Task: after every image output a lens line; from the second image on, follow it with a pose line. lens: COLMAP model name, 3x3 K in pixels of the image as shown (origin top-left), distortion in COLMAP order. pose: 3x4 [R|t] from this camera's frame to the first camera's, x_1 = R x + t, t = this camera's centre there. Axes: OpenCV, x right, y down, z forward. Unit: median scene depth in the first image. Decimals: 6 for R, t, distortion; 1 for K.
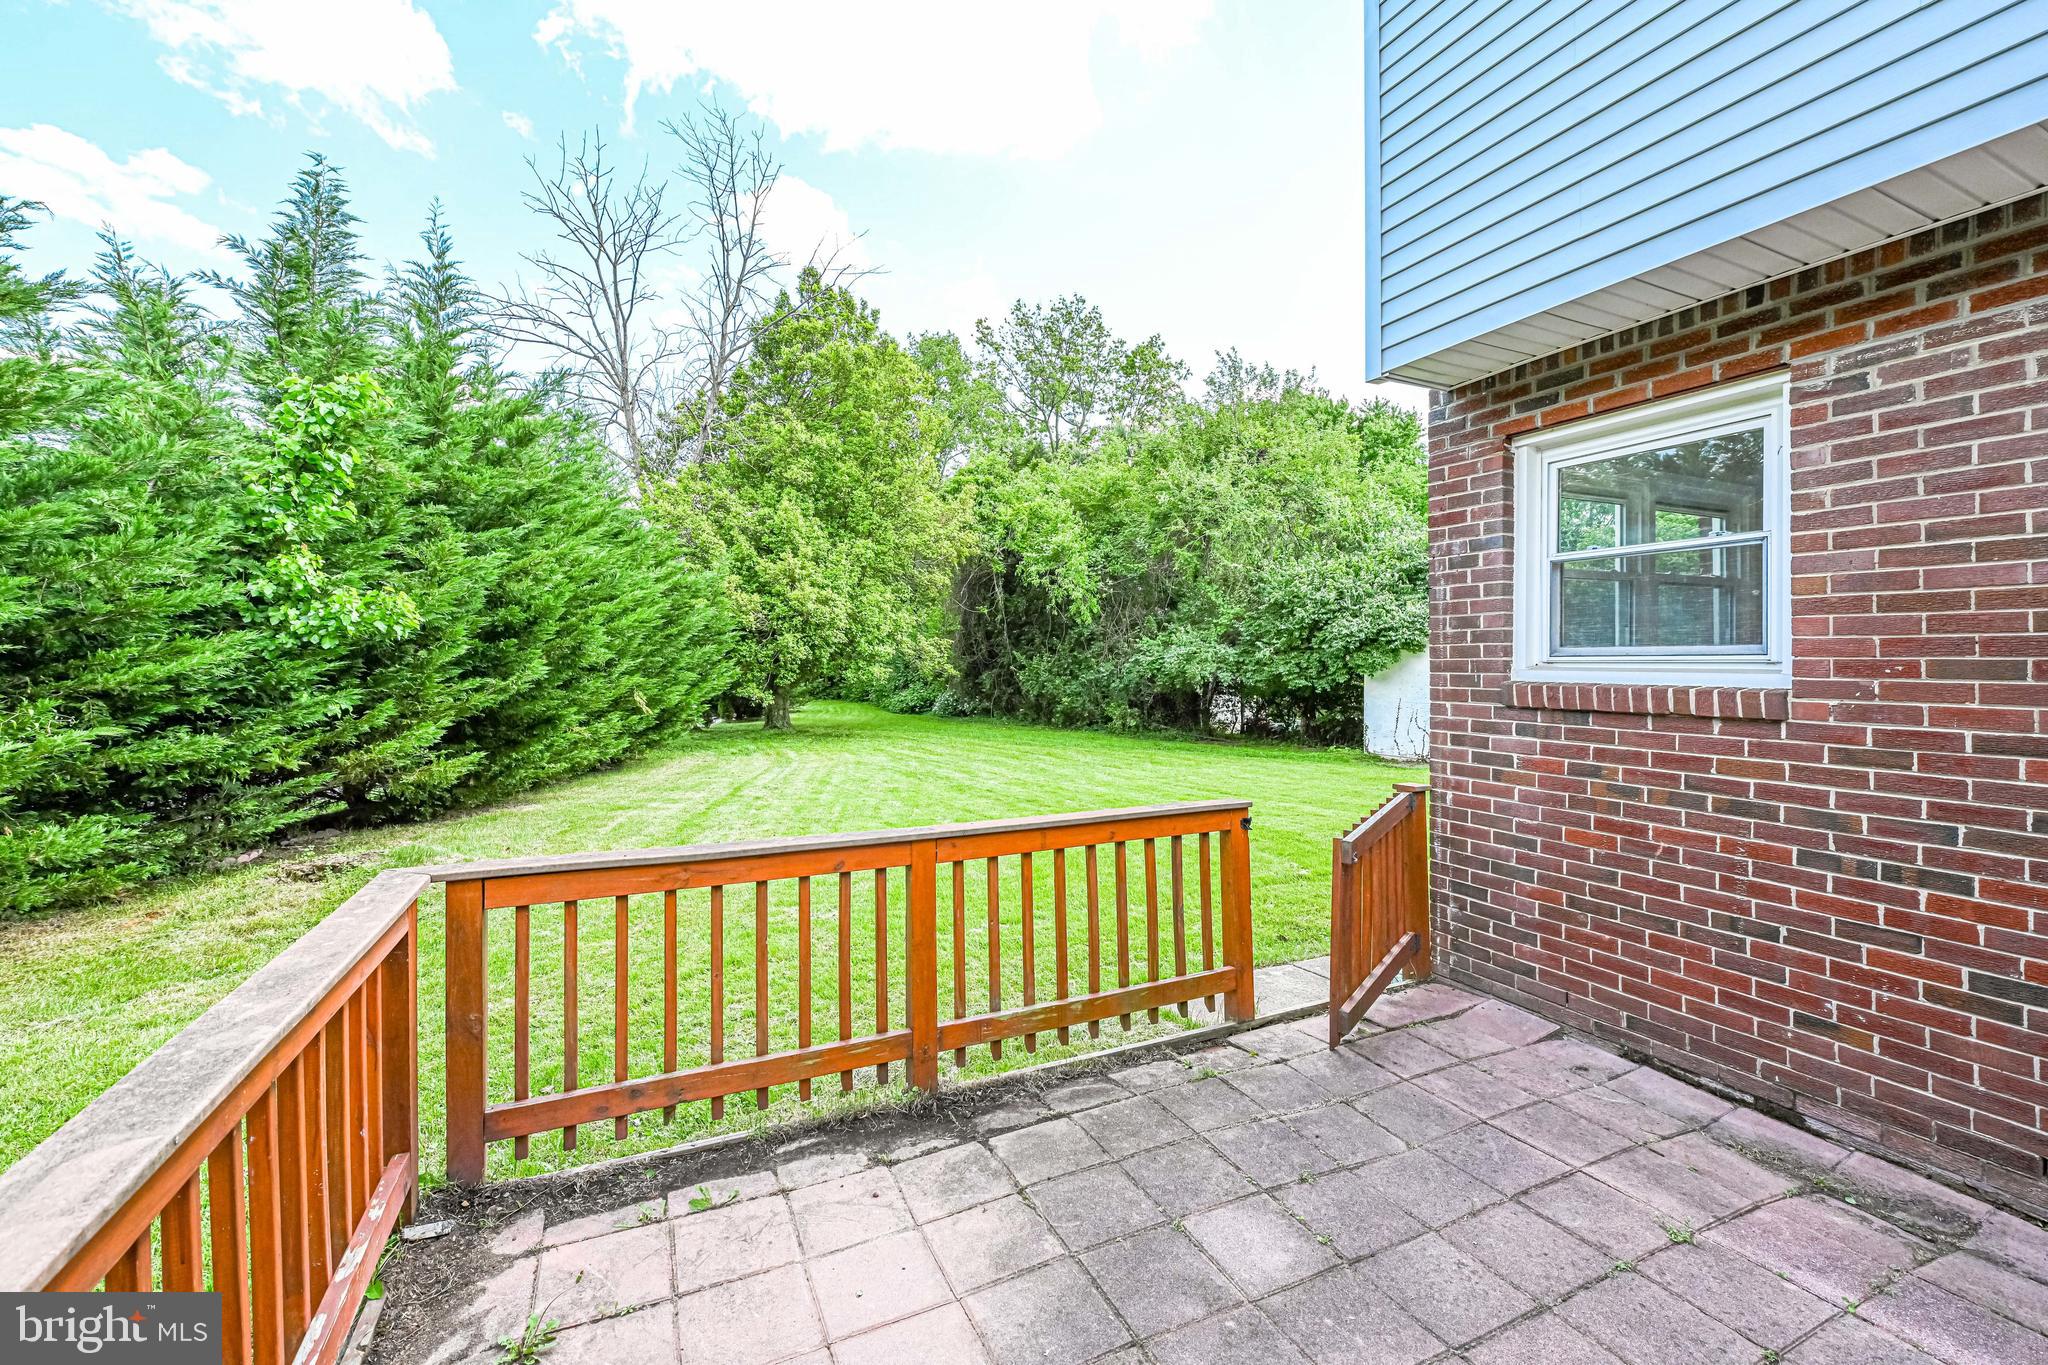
lens RADIAL K [[836.1, 0, 1029.5], [0, 836.1, 667.6], [0, 0, 1]] dist [-0.013731, 0.000193]
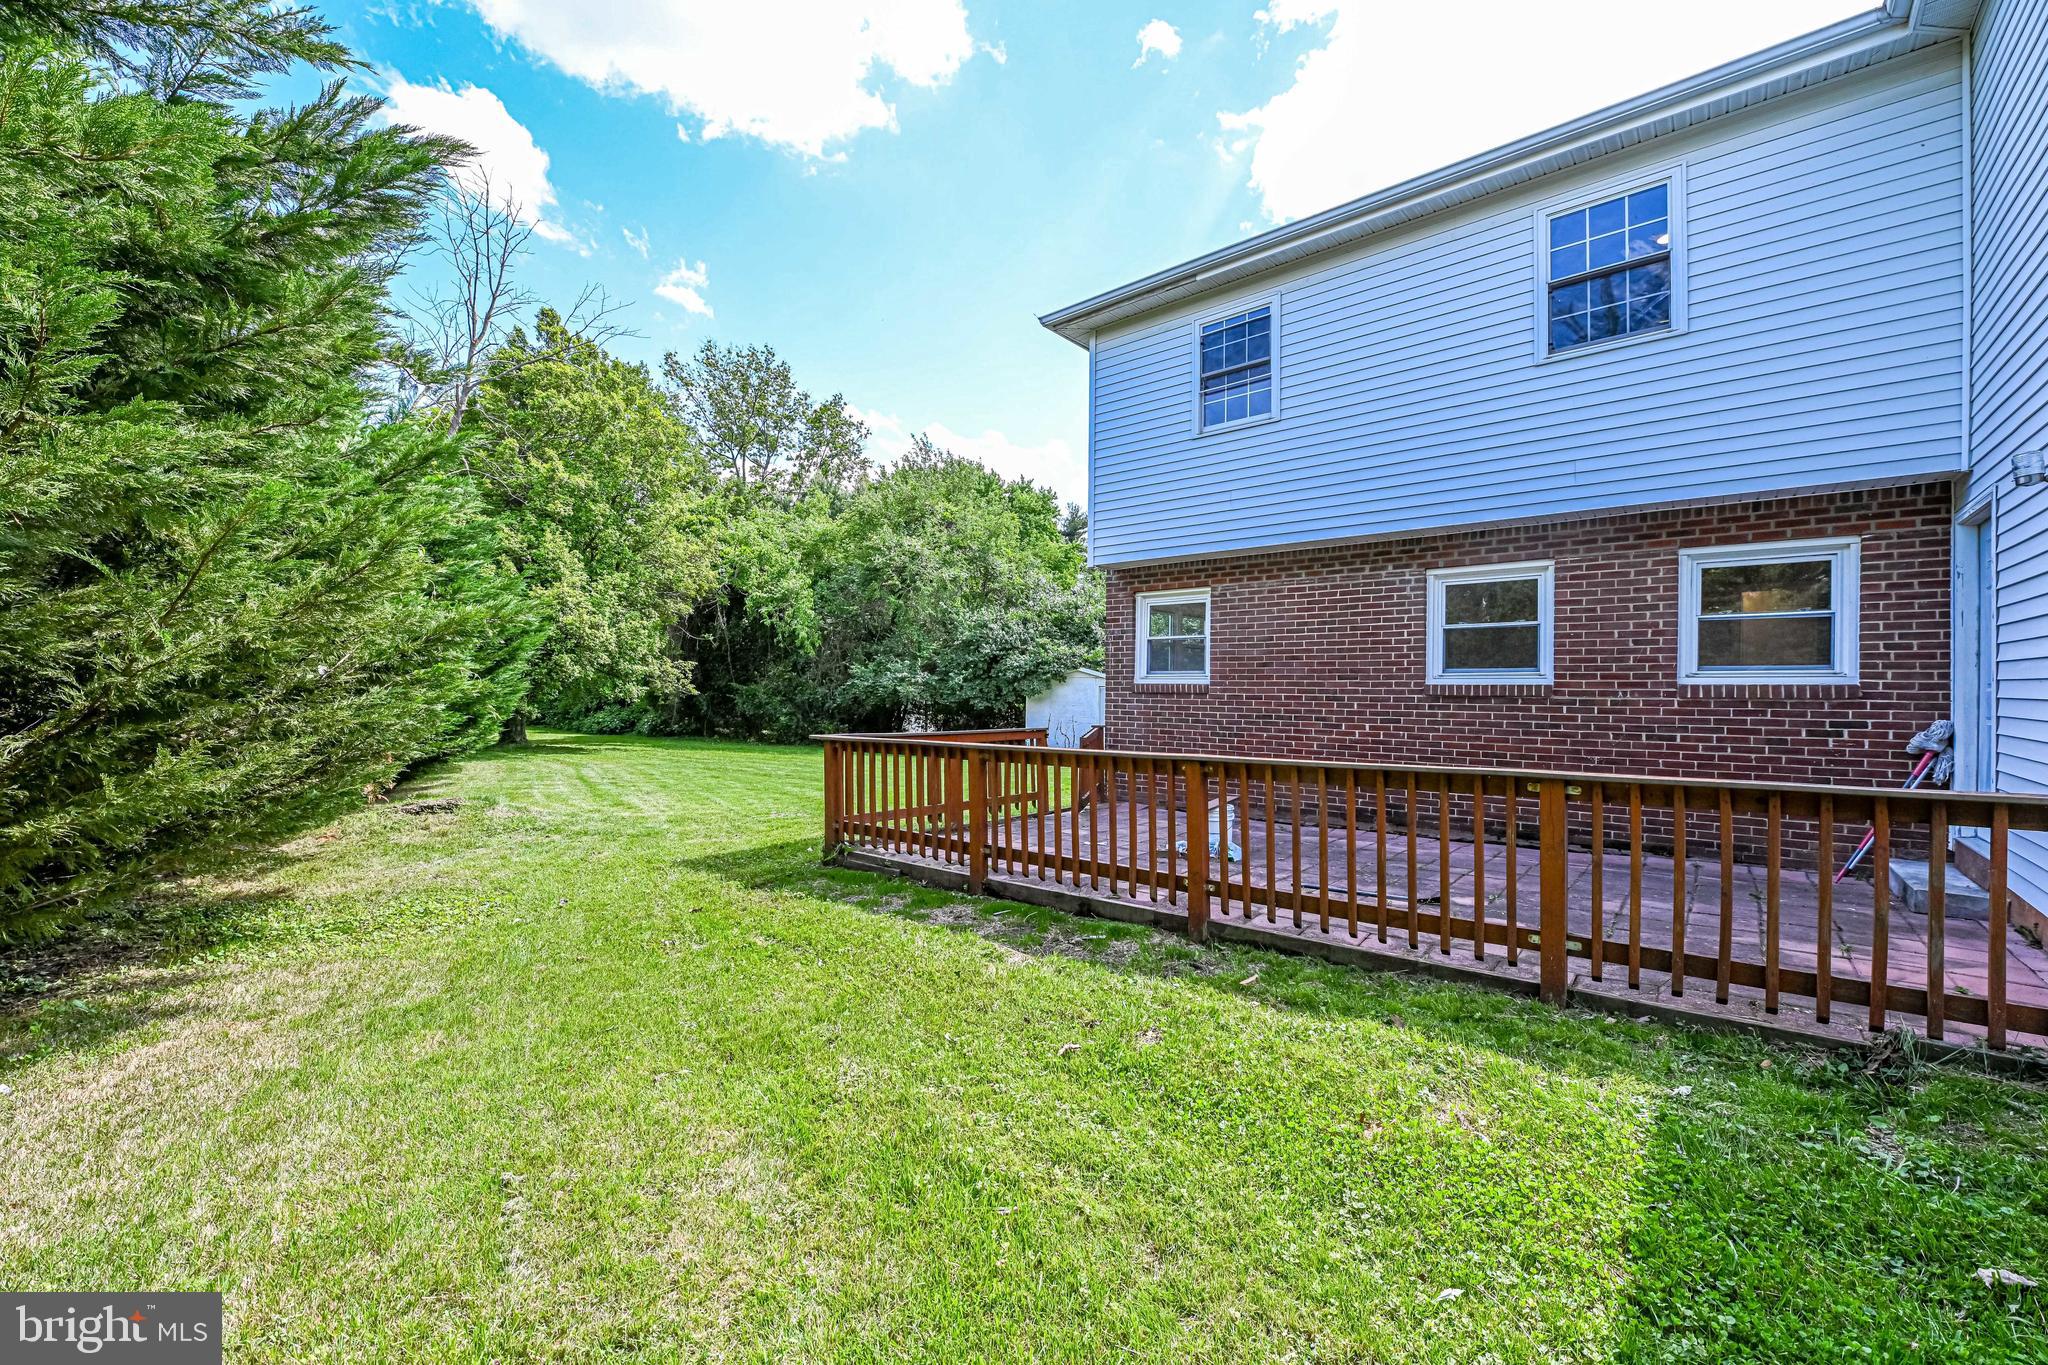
lens RADIAL K [[836.1, 0, 1024.5], [0, 836.1, 686.8], [0, 0, 1]] dist [-0.013731, 0.000193]
pose [[0.912322, 0.015821, 0.409169, -0.143782], [-0.009881, 0.999813, -0.016629, 0.012776], [-0.409355, 0.011128, 0.912307, -0.223108]]
